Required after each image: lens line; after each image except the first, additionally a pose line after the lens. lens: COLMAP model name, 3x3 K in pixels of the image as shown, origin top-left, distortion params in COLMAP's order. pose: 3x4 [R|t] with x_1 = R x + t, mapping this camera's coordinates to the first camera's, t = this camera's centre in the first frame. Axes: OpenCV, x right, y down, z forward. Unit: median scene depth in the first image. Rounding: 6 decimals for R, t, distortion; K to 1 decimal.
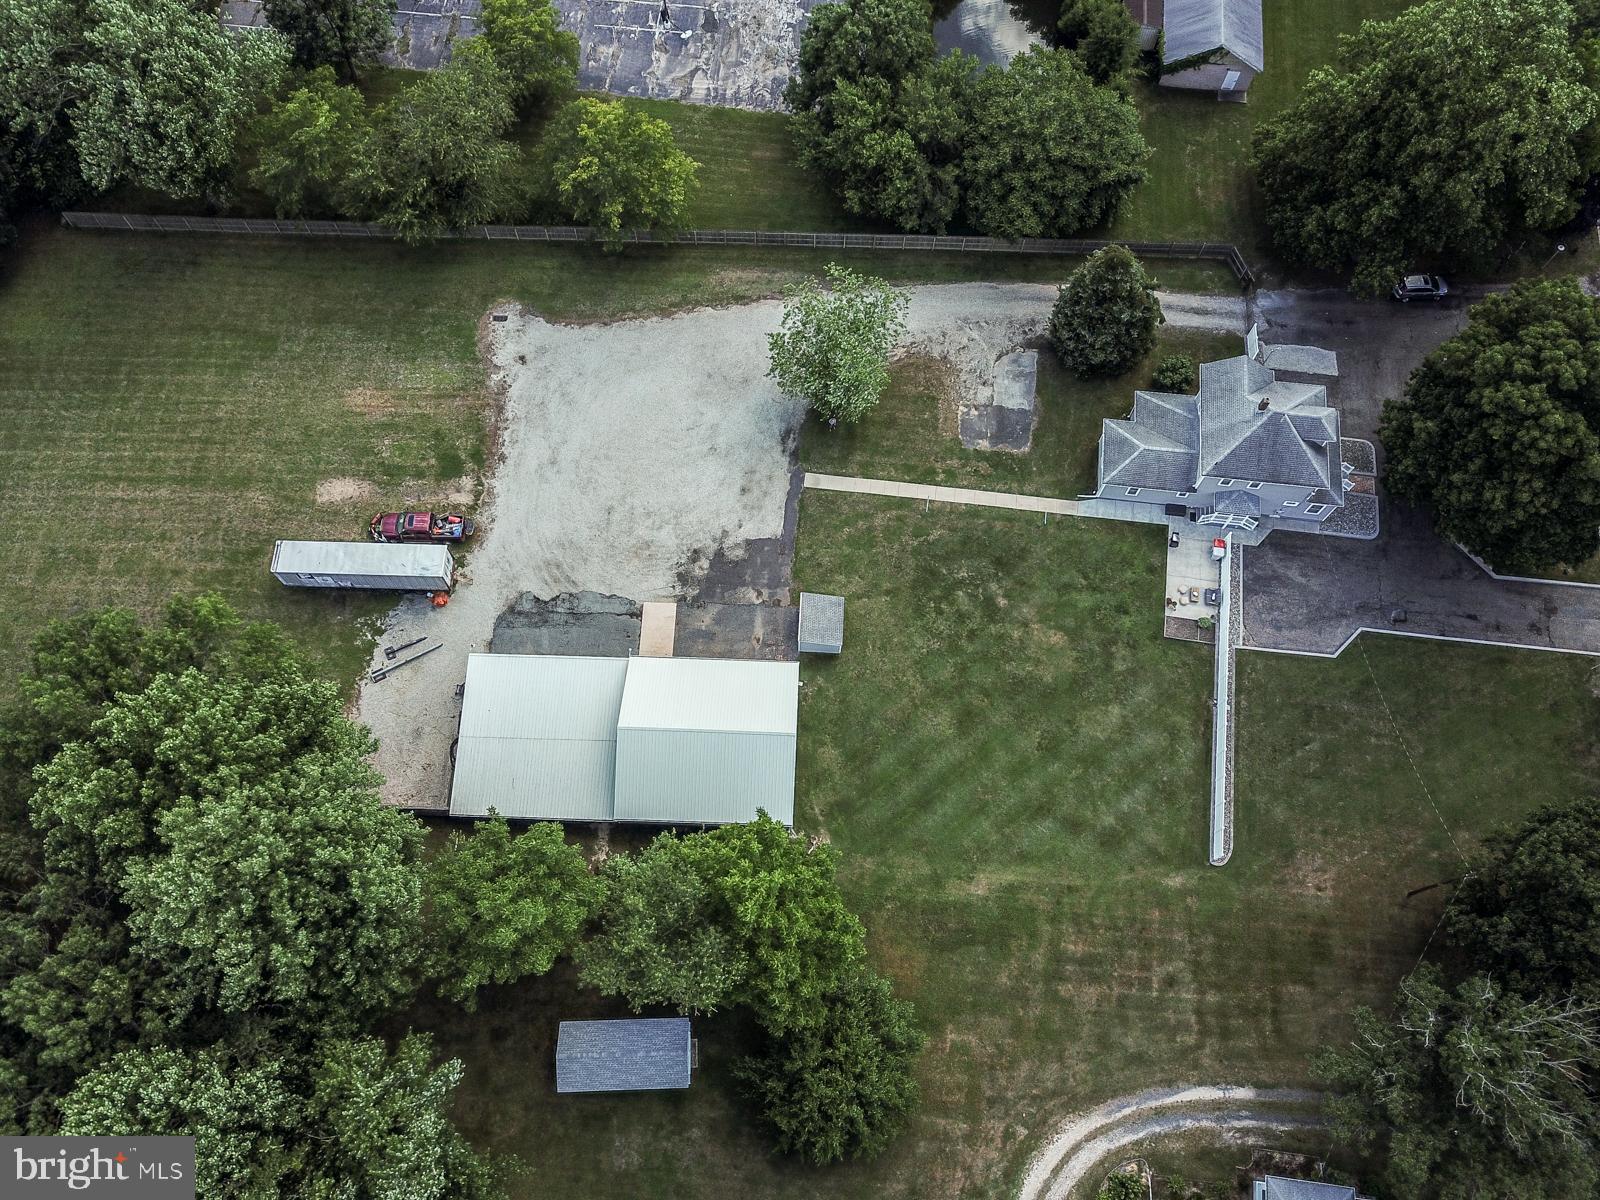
lens RADIAL K [[1248.9, 0, 772.9], [0, 1248.9, 596.8], [0, 0, 1]] dist [0.008052, 0.008923]
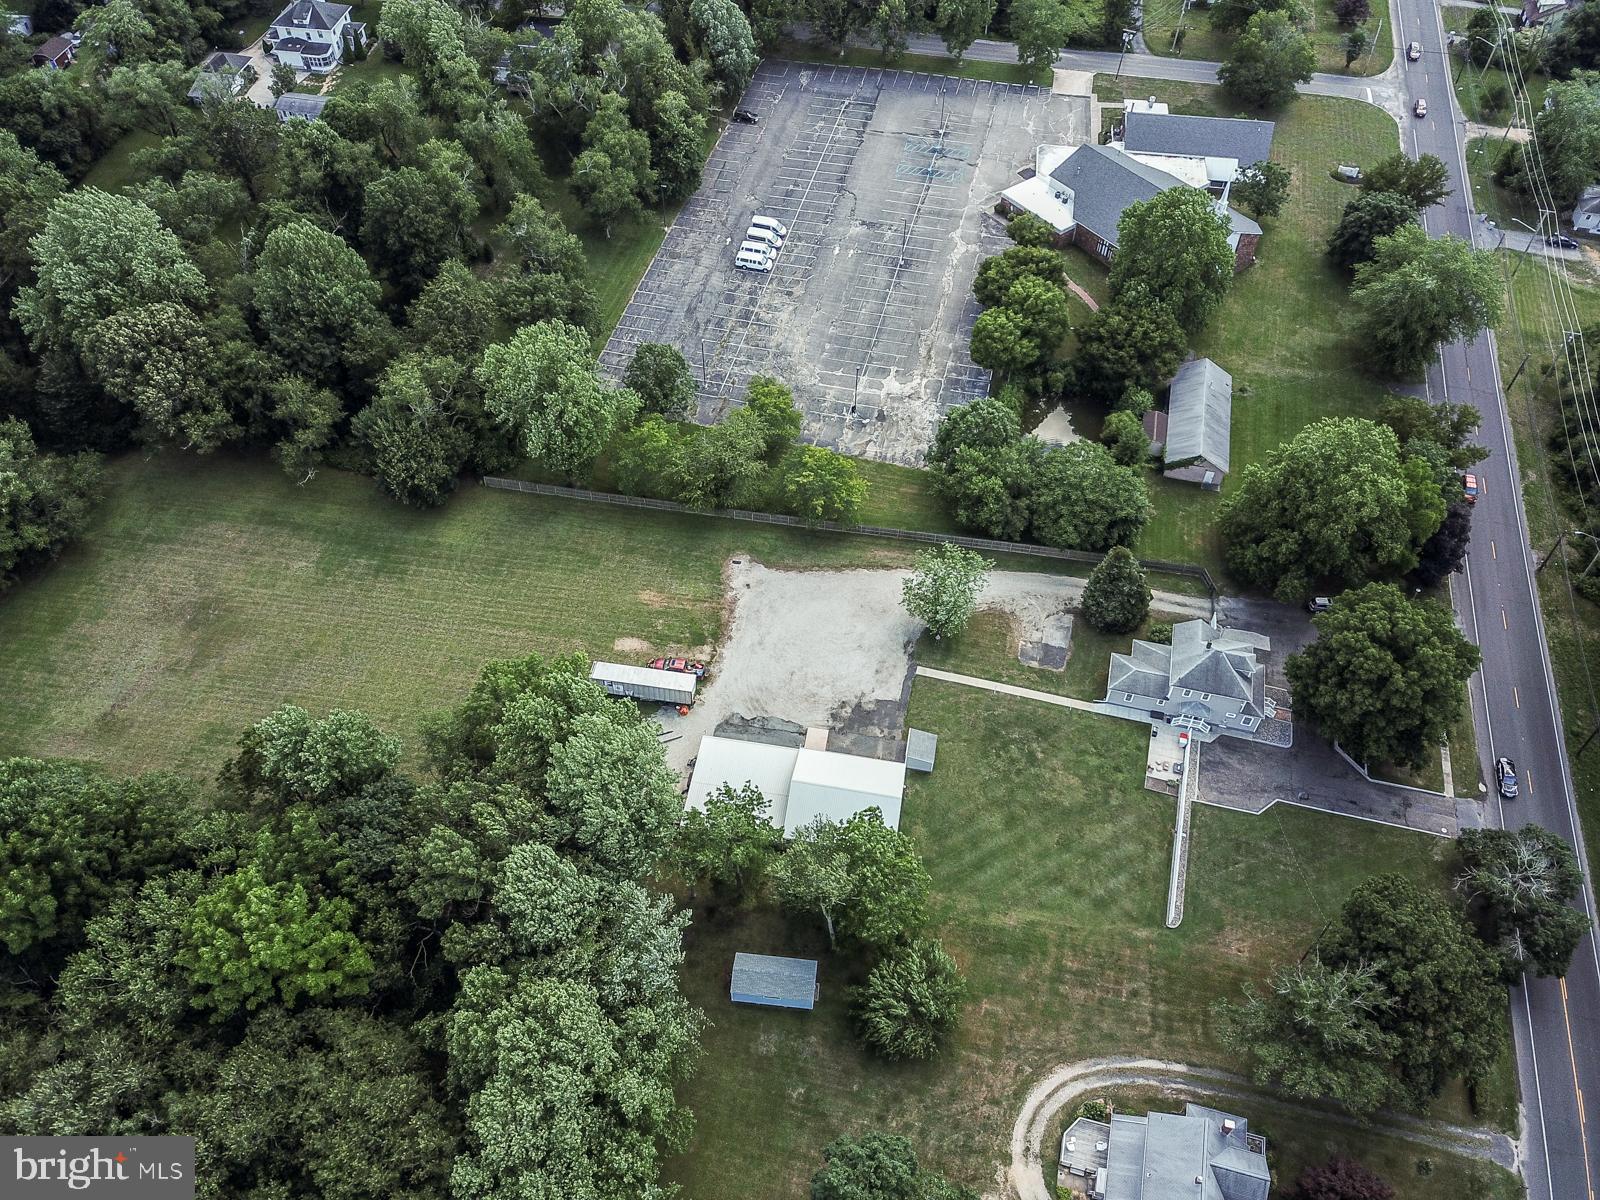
lens RADIAL K [[1216.7, 0, 770.6], [0, 1216.7, 595.6], [0, 0, 1]] dist [0.007851, -0.003526]
pose [[0.990192, 0.104313, -0.092940, -0.027106], [-0.128937, 0.938464, -0.320408, 0.348461], [0.053798, 0.329249, 0.942709, -0.510901]]
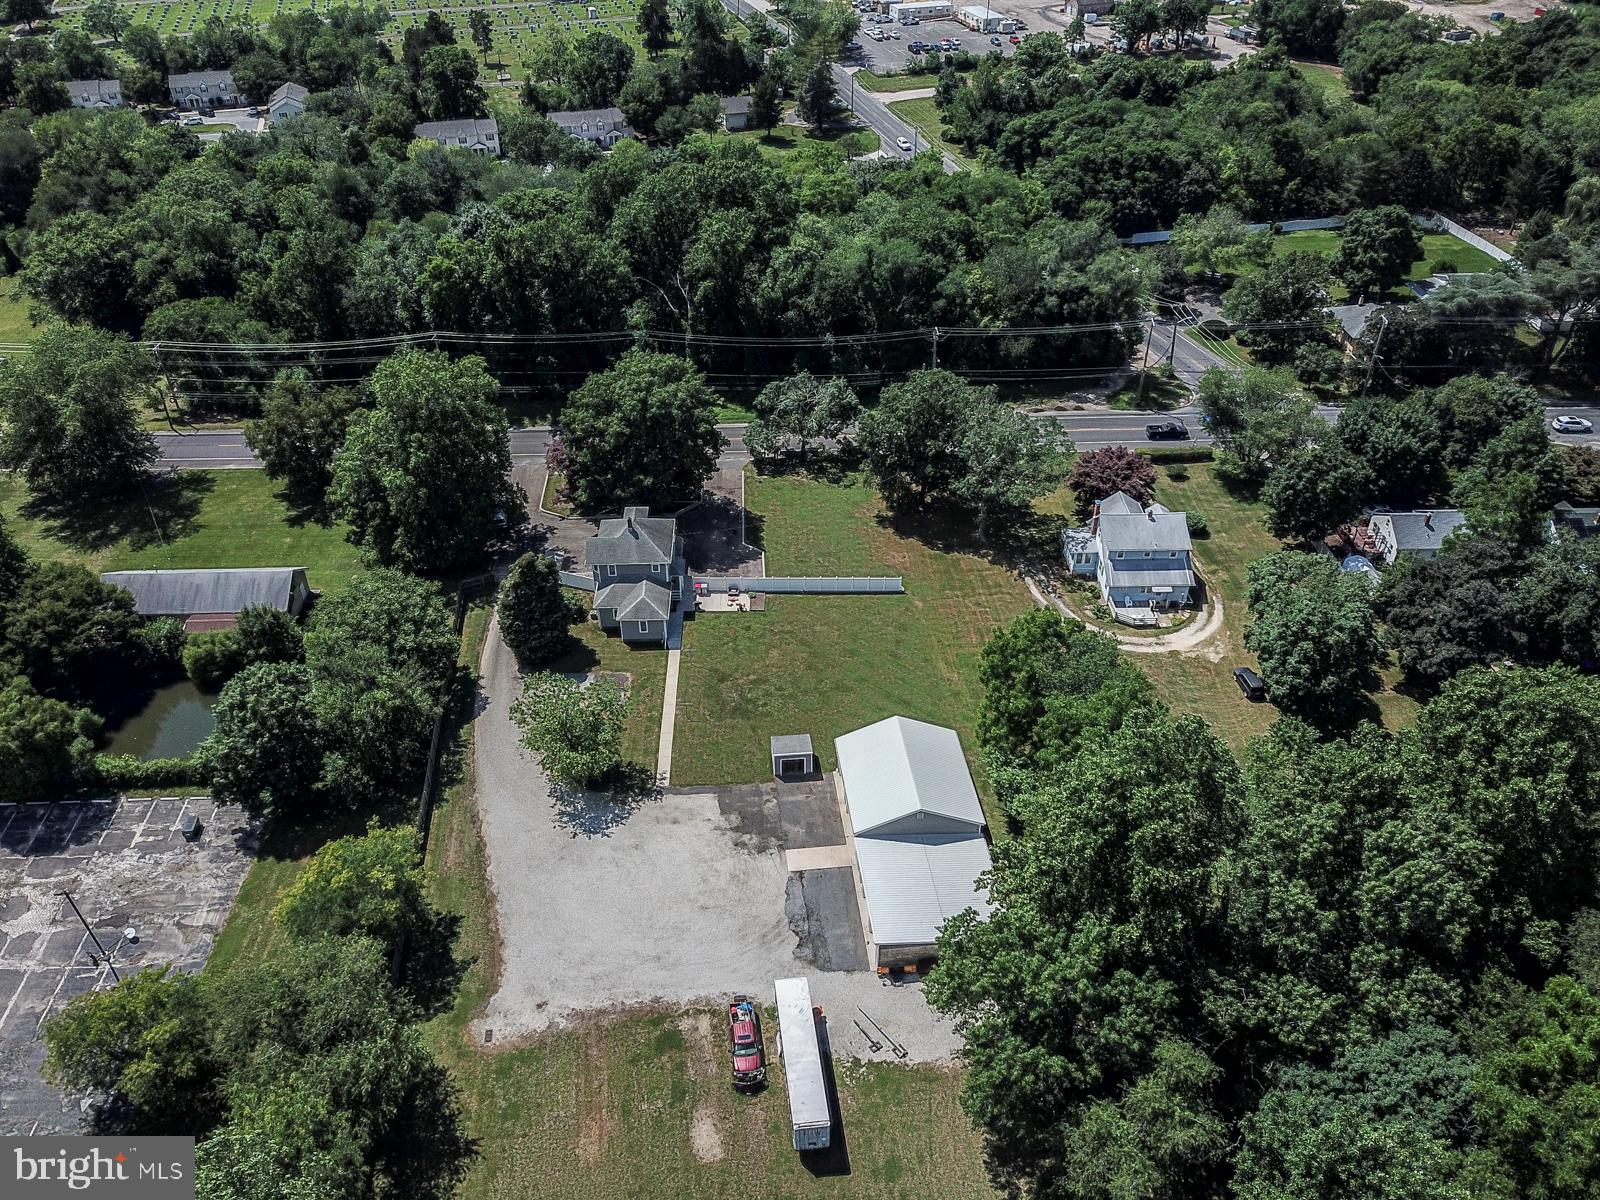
lens RADIAL K [[1219.9, 0, 797.6], [0, 1219.9, 589.5], [0, 0, 1]] dist [0.008873, -0.002672]
pose [[-0.144055, -0.575645, 0.804910, -0.877706], [0.926461, 0.207372, 0.314114, -0.403006], [-0.347734, 0.790967, 0.503440, 0.216311]]
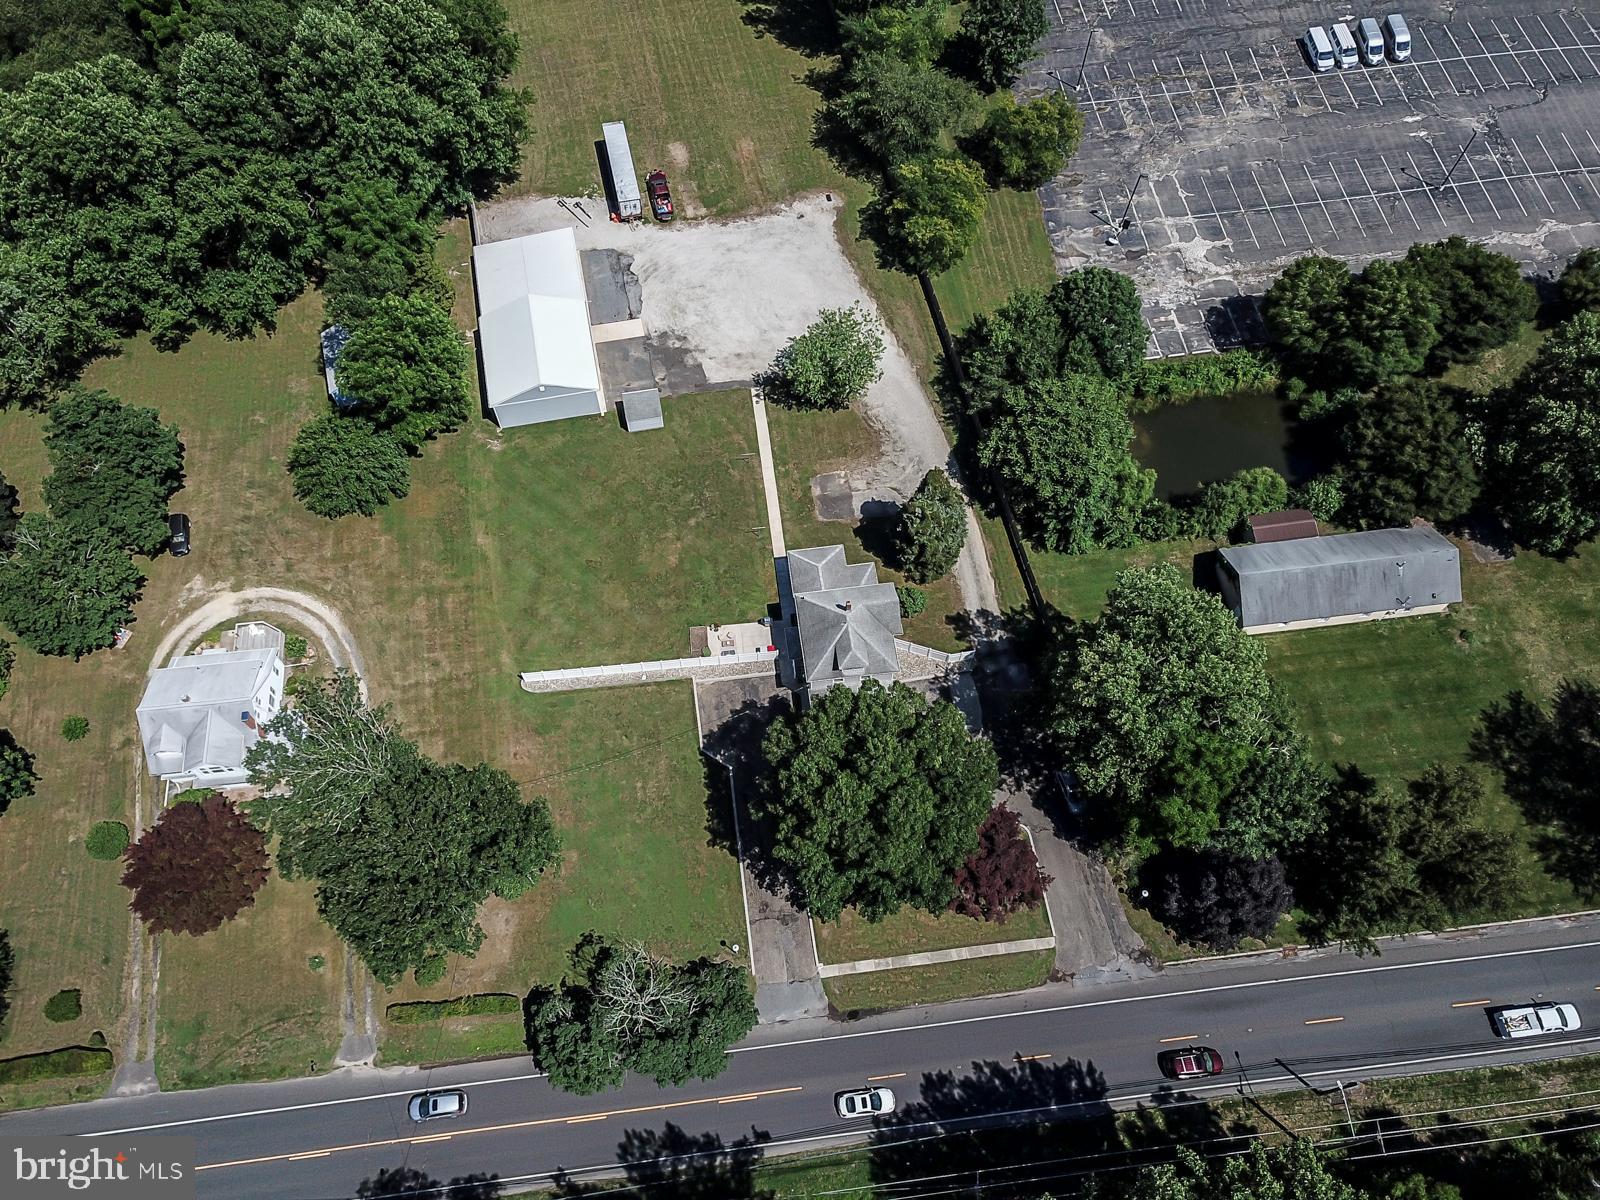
lens RADIAL K [[1226.5, 0, 790.0], [0, 1226.5, 596.7], [0, 0, 1]] dist [0.031952, 0.000801]
pose [[0.239556, 0.862548, -0.445673, 0.886308], [-0.904191, 0.365403, 0.221179, -0.362741], [0.353628, 0.349989, 0.867442, -0.097137]]
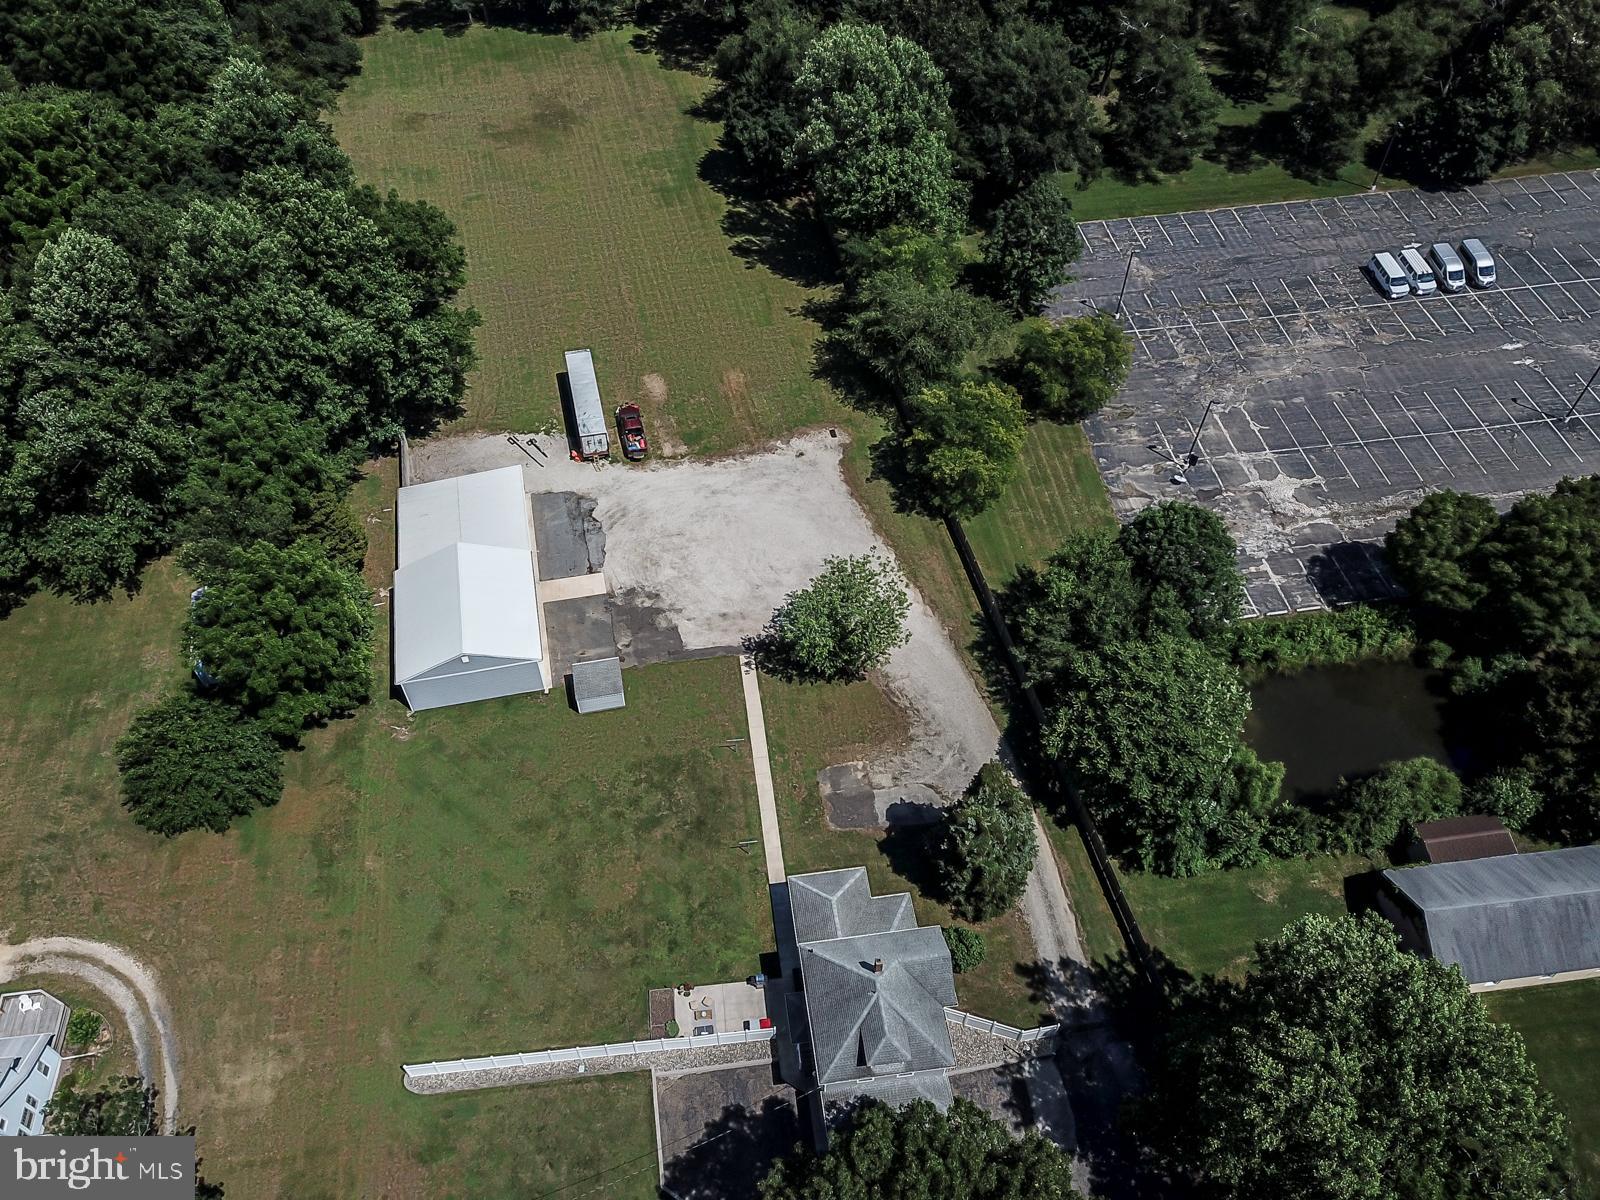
lens RADIAL K [[1226.5, 0, 790.0], [0, 1226.5, 596.7], [0, 0, 1]] dist [0.031952, 0.000801]
pose [[0.247695, 0.741144, -0.623981, 0.694635], [-0.902285, 0.411054, 0.130066, -0.302880], [0.352887, 0.530792, 0.770539, 0.171632]]
